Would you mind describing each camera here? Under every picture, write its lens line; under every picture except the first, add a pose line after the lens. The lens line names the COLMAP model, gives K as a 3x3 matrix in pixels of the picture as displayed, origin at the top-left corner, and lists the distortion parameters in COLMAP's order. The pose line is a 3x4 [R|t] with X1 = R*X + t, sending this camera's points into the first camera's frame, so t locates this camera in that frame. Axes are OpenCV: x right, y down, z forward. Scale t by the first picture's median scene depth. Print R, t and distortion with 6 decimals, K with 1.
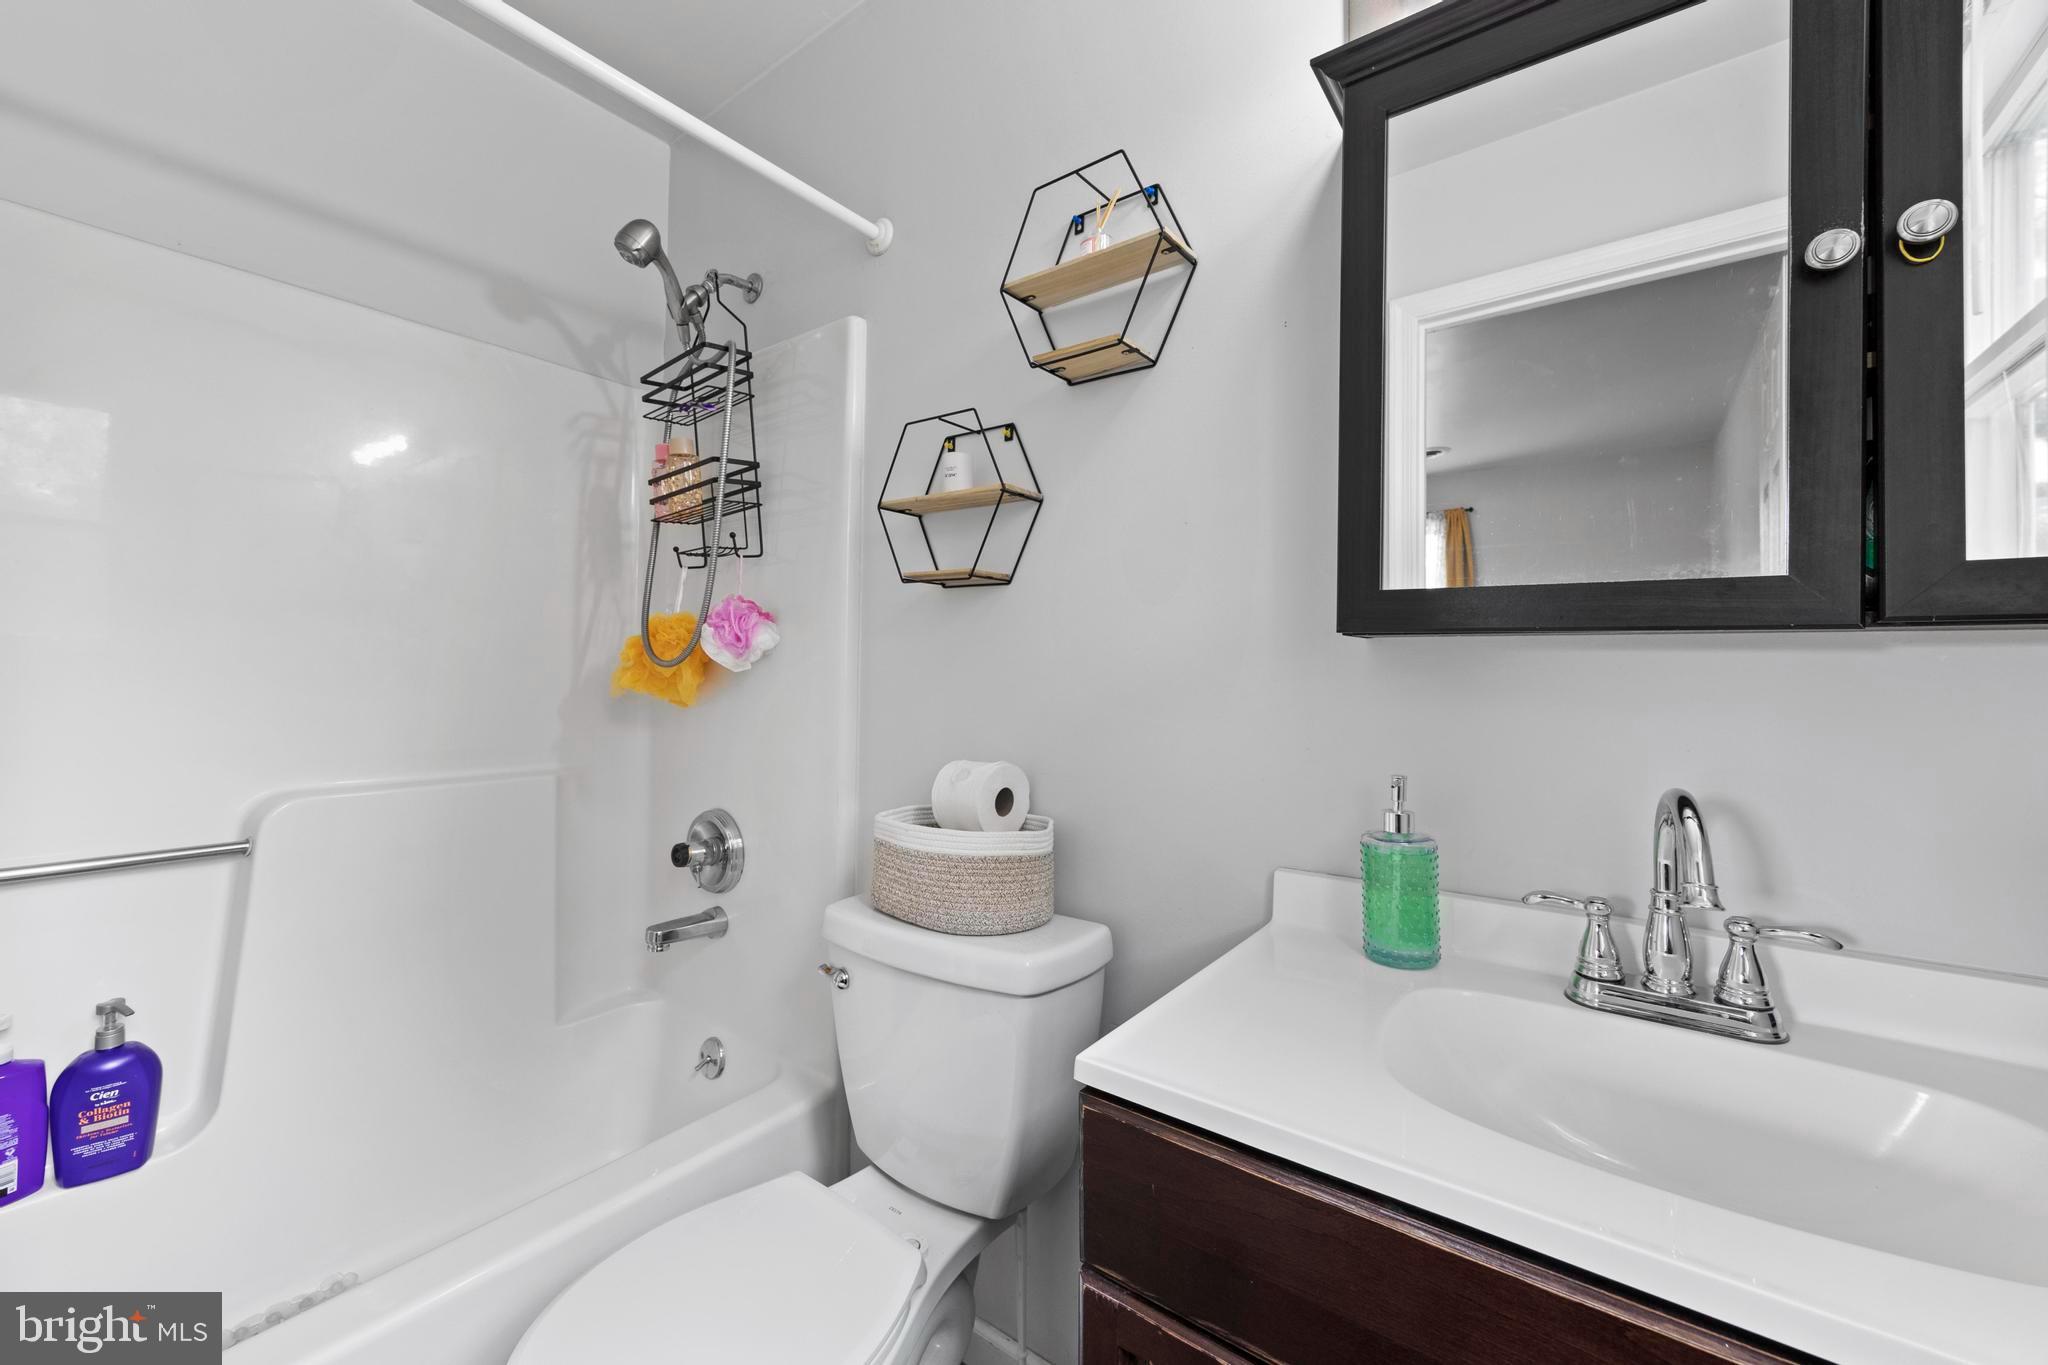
lens RADIAL K [[788.4, 0, 1026.1], [0, 788.4, 645.9], [0, 0, 1]] dist [0.000133, 0.000167]
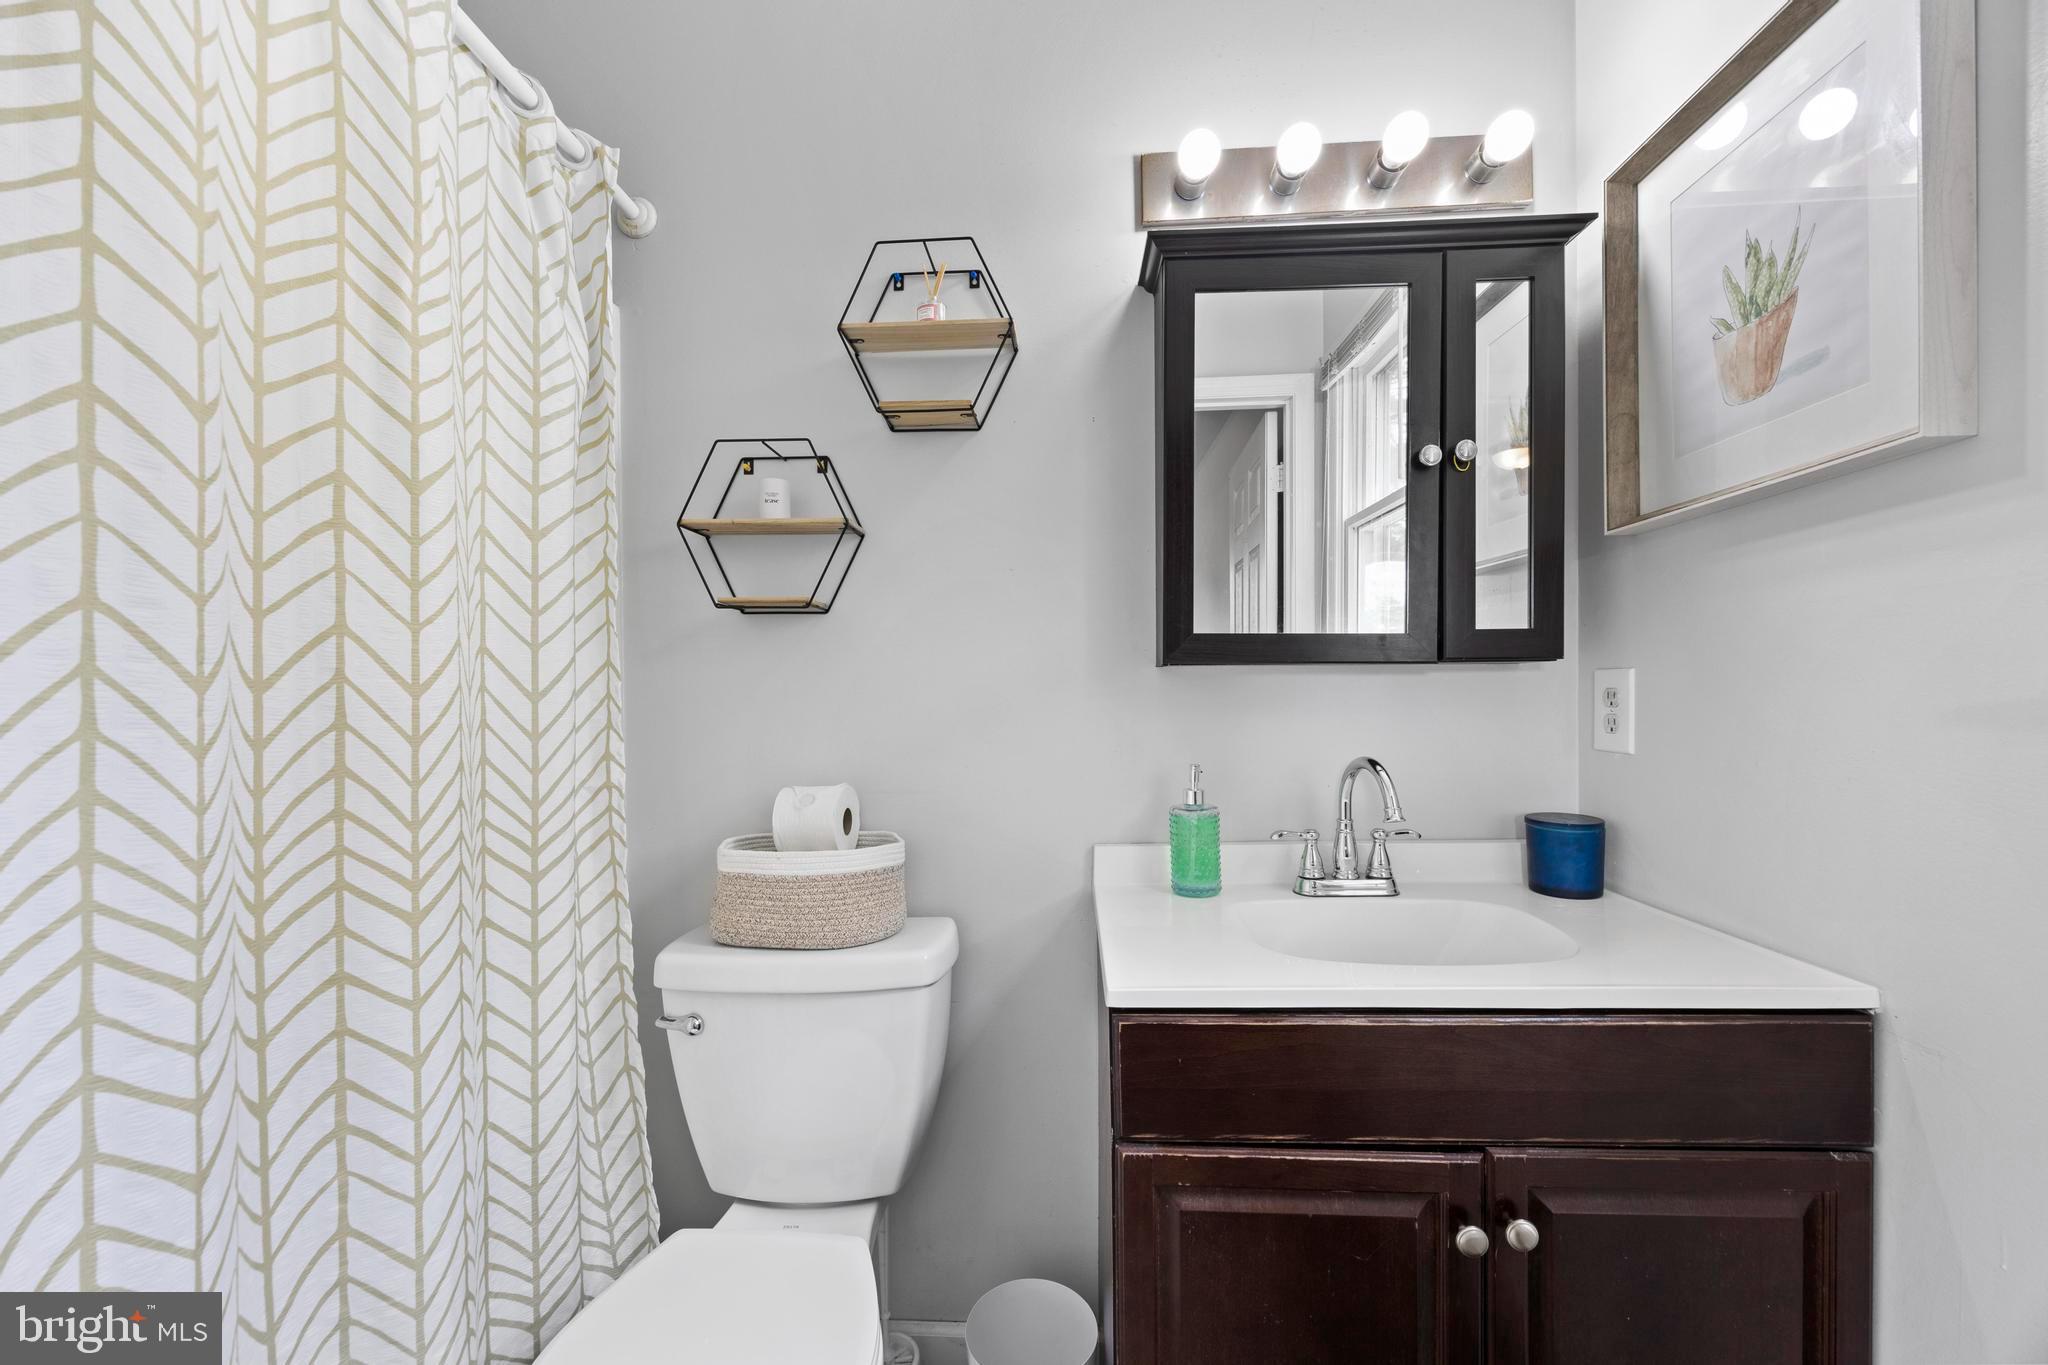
lens RADIAL K [[776.4, 0, 1021.1], [0, 776.4, 695.0], [0, 0, 1]] dist [-0.002921, -0.000053]
pose [[0.831185, -0.018434, 0.555690, -0.450919], [0.001591, 0.999525, 0.030778, -0.003276], [-0.555993, -0.024698, 0.830820, 0.015152]]
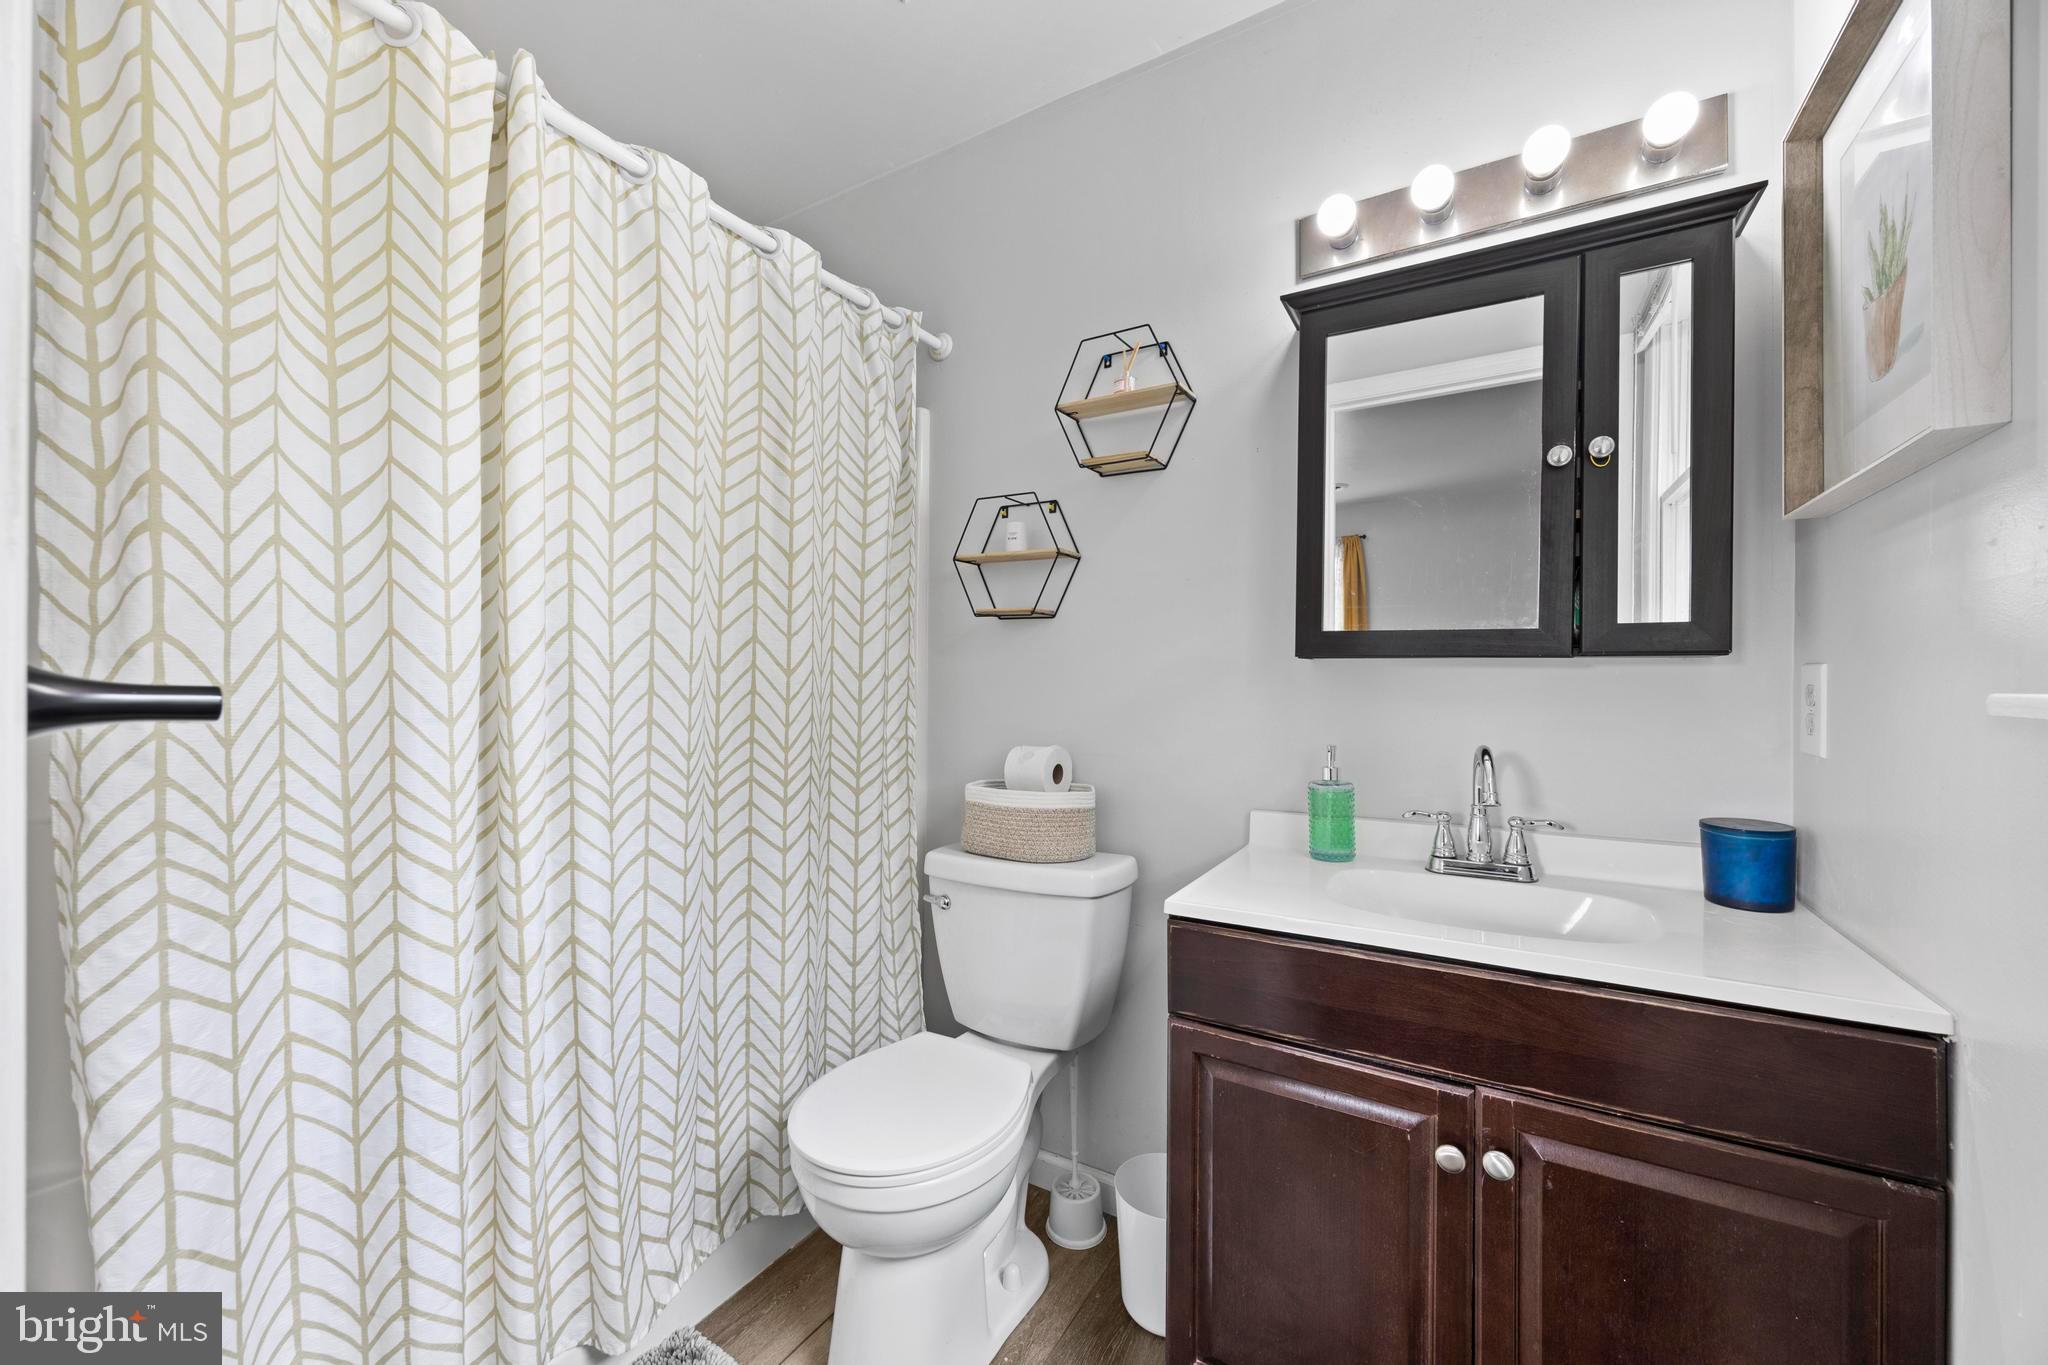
lens RADIAL K [[777.9, 0, 1032.9], [0, 777.9, 664.9], [0, 0, 1]] dist [-0.002879, -0.000111]
pose [[0.993641, -0.000844, 0.112588, -0.251821], [-0.000504, 0.999929, 0.011942, -0.015527], [-0.112590, -0.011923, 0.993570, -0.410220]]
